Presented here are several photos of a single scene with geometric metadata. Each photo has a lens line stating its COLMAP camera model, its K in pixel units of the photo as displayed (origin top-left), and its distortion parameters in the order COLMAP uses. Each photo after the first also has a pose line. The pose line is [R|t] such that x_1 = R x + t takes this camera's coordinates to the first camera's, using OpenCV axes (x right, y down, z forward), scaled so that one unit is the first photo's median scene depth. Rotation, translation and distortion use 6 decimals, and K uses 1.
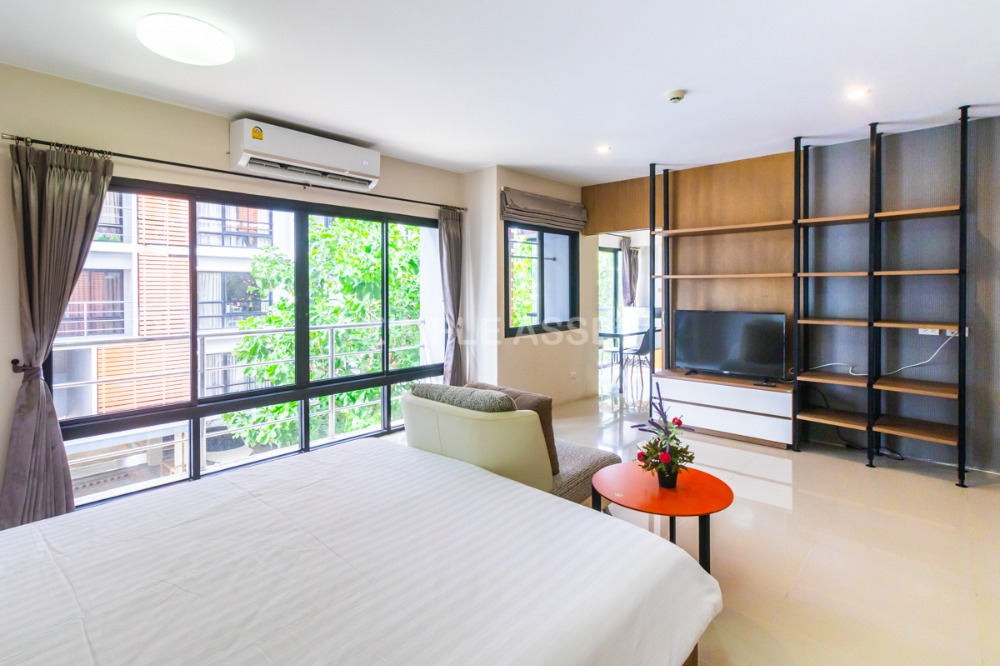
lens RADIAL K [[467.7, 0, 511.7], [0, 467.7, 295.4], [0, 0, 1]] dist [0.004893, 0.001449]
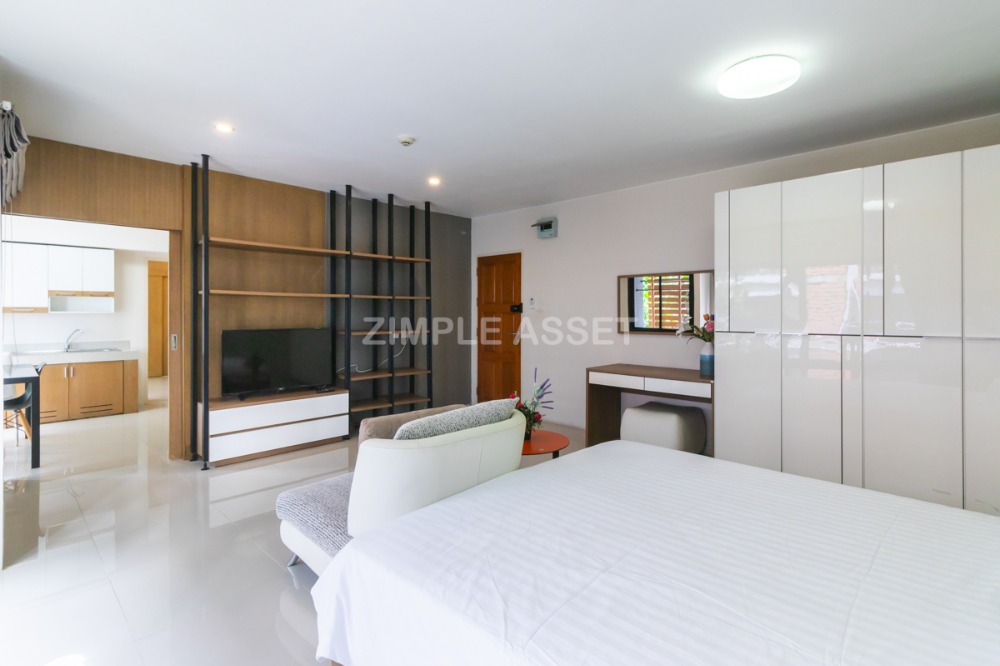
lens RADIAL K [[467.7, 0, 507.9], [0, 467.7, 317.3], [0, 0, 1]] dist [0.004893, 0.001449]
pose [[0.056986, -0.006765, 0.998352, -0.638149], [0.010051, 0.999930, 0.006202, 0.008045], [-0.998324, 0.009681, 0.057050, 0.541223]]
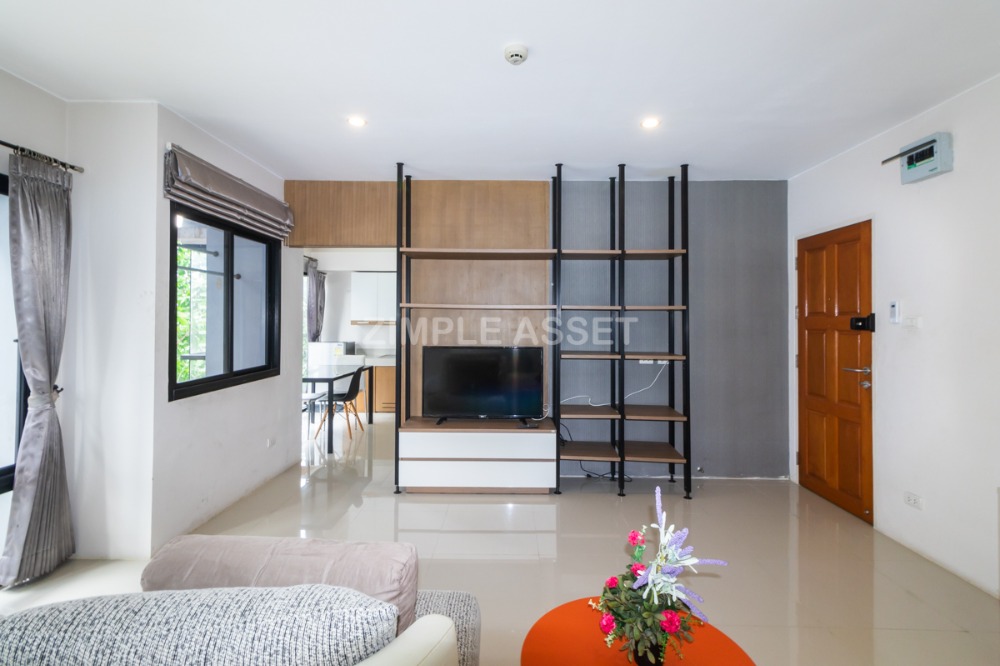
lens RADIAL K [[467.7, 0, 503.3], [0, 467.7, 317.4], [0, 0, 1]] dist [0.004893, 0.001449]
pose [[0.761624, 0.015953, 0.647823, -0.101773], [-0.002182, 0.999754, -0.022055, -0.002634], [-0.648016, 0.015384, 0.761472, 0.370050]]
